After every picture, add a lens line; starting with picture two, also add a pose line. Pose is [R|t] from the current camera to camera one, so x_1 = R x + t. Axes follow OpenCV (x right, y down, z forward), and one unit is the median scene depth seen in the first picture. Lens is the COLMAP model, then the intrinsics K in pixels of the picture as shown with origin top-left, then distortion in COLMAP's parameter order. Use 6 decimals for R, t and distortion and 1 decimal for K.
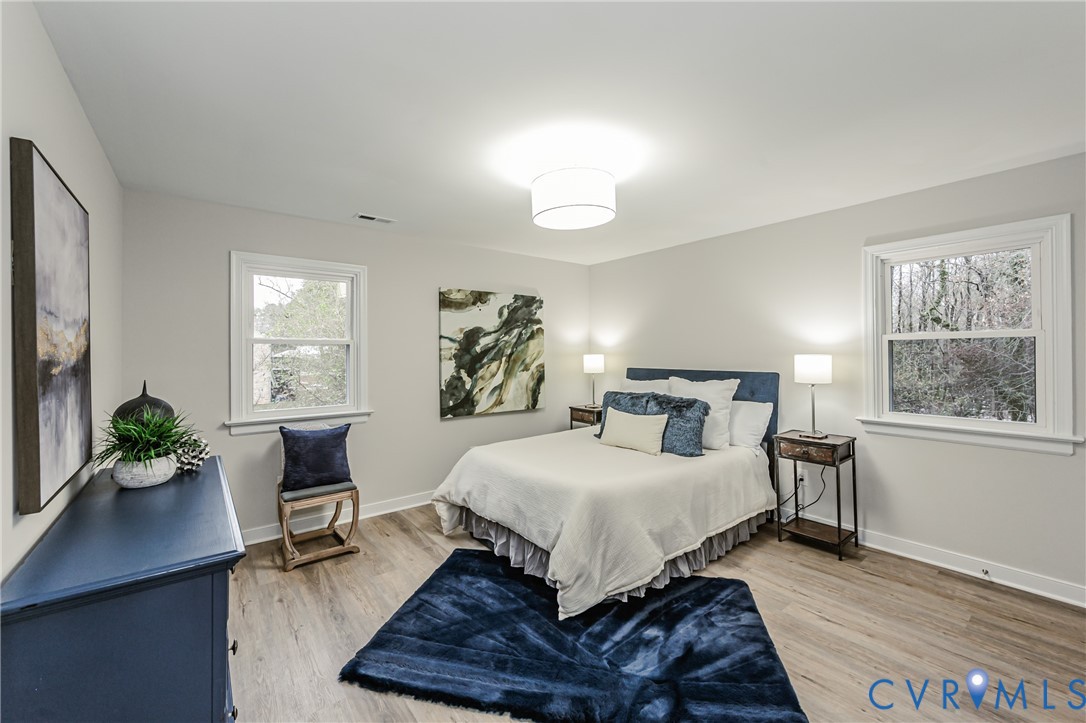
lens RADIAL K [[435.3, 0, 526.5], [0, 435.3, 352.9], [0, 0, 1]] dist [0.000011, 0.000196]
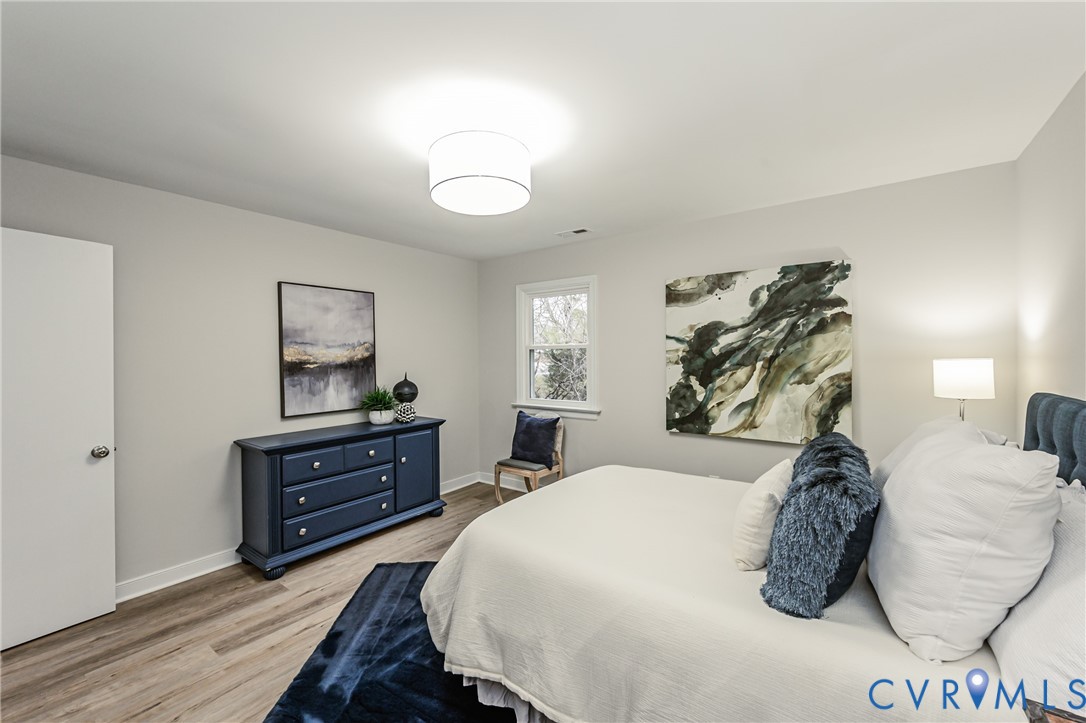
lens RADIAL K [[435.3, 0, 549.7], [0, 435.3, 361.4], [0, 0, 1]] dist [0.000011, 0.000196]
pose [[0.287307, 0.015978, -0.957705, 0.528430], [0.008831, 0.999774, 0.019329, -0.006683], [0.957798, -0.014011, 0.287101, 0.492498]]
